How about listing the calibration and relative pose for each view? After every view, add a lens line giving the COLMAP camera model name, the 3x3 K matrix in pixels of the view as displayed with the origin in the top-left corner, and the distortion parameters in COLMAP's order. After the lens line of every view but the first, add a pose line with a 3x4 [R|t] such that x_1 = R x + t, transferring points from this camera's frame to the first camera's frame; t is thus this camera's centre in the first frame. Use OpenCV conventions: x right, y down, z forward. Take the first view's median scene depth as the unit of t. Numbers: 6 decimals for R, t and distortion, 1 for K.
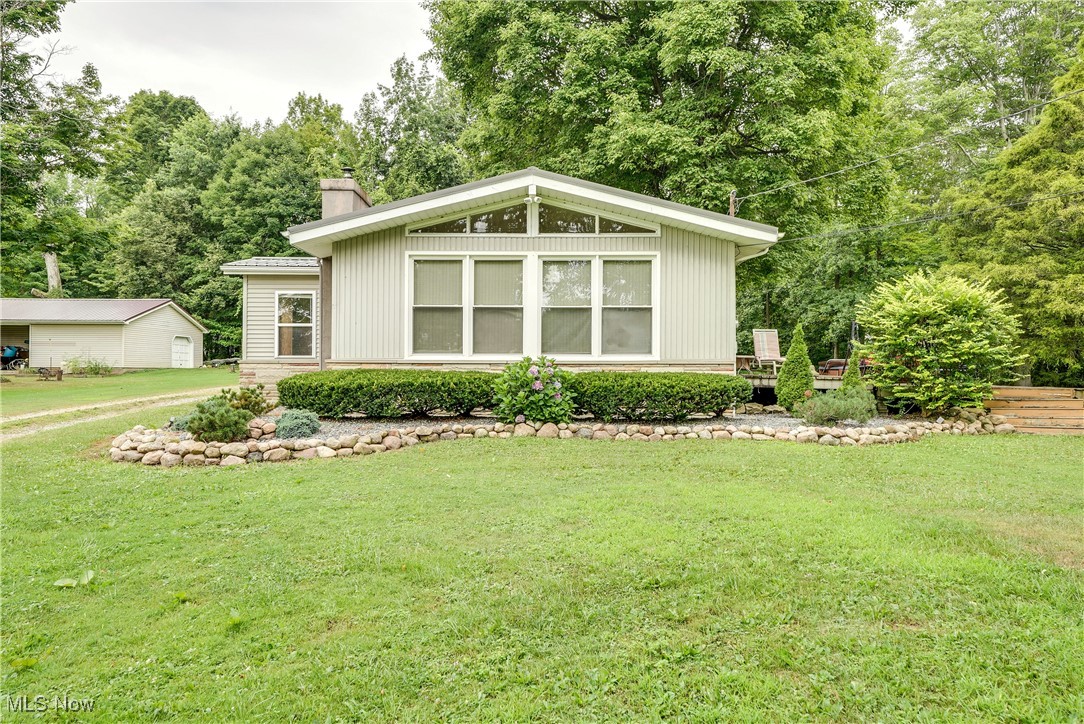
lens RADIAL K [[703.3, 0, 541.5], [0, 703.3, 366.3], [0, 0, 1]] dist [0.029259, -0.003658]
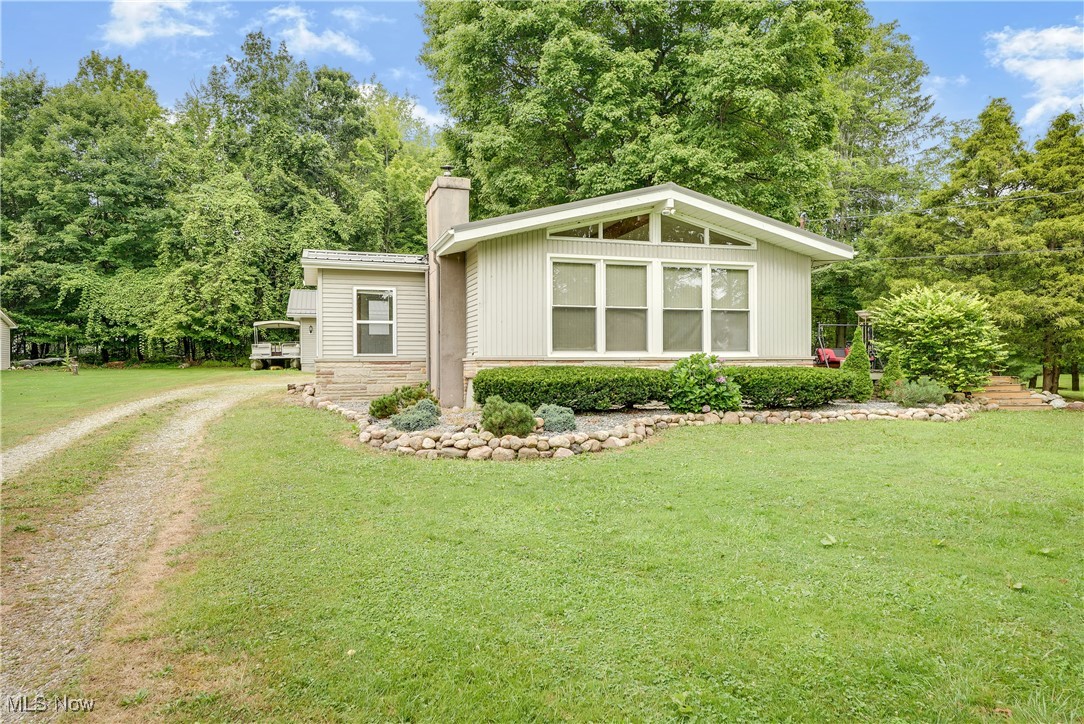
lens RADIAL K [[703.3, 0, 541.1], [0, 703.3, 358.8], [0, 0, 1]] dist [0.029259, -0.003658]
pose [[0.949013, -0.005561, 0.315189, -0.530252], [0.008190, 0.999942, -0.007016, 0.000678], [-0.315132, 0.009240, 0.949003, 0.010860]]
